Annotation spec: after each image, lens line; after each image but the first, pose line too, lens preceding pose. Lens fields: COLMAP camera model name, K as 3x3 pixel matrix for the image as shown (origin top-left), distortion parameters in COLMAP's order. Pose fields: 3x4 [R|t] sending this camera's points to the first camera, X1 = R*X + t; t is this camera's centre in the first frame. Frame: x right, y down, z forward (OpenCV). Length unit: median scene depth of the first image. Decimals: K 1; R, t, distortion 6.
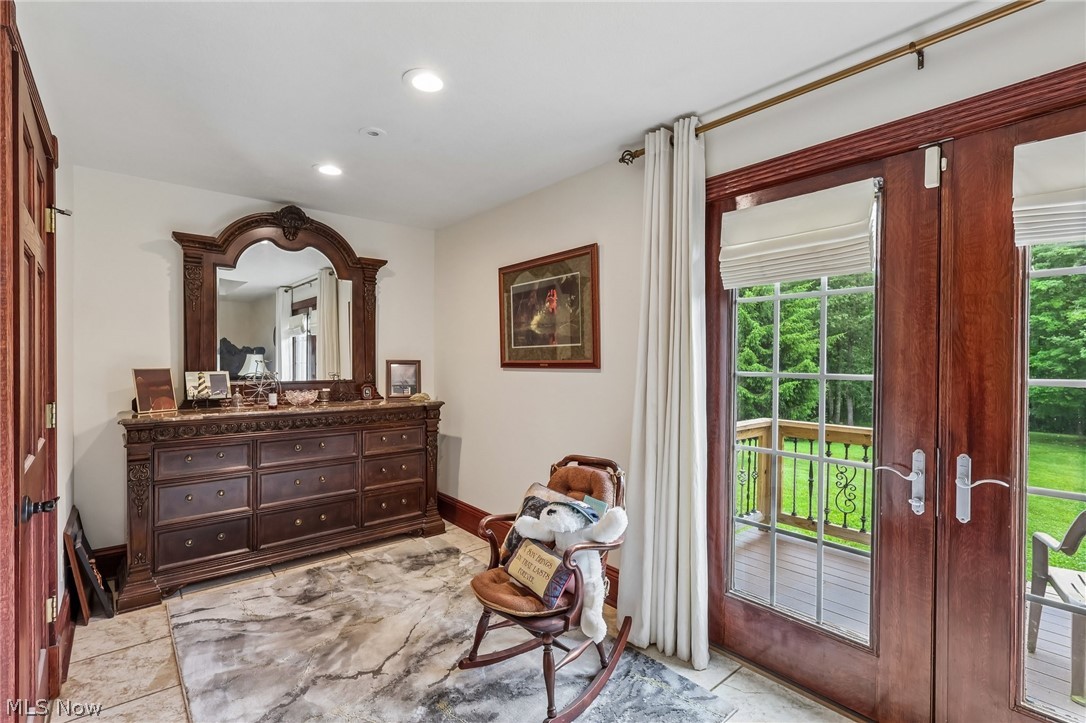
lens RADIAL K [[502.4, 0, 539.9], [0, 502.4, 365.7], [0, 0, 1]] dist [-0.002799, 0.000105]
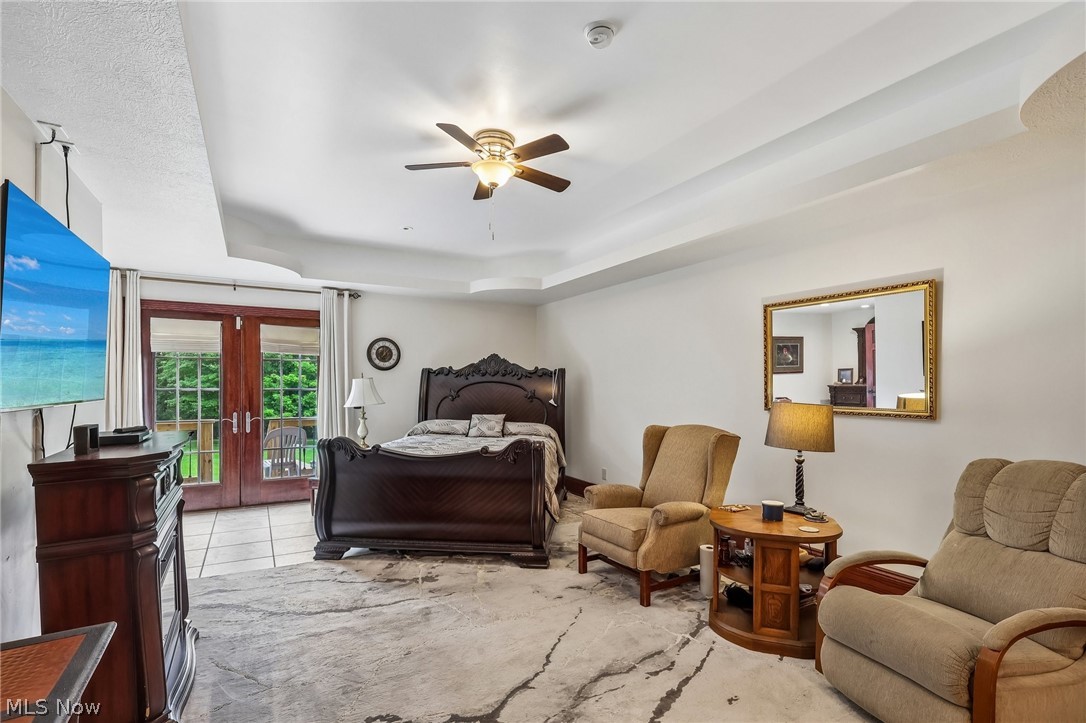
lens RADIAL K [[509.3, 0, 541.0], [0, 509.3, 379.6], [0, 0, 1]] dist [-0.002046, 0.000219]
pose [[0.181134, 0.008415, 0.983422, -1.963524], [0.006509, 0.999931, -0.009756, 0.007048], [-0.983437, 0.008168, 0.181067, -1.413372]]
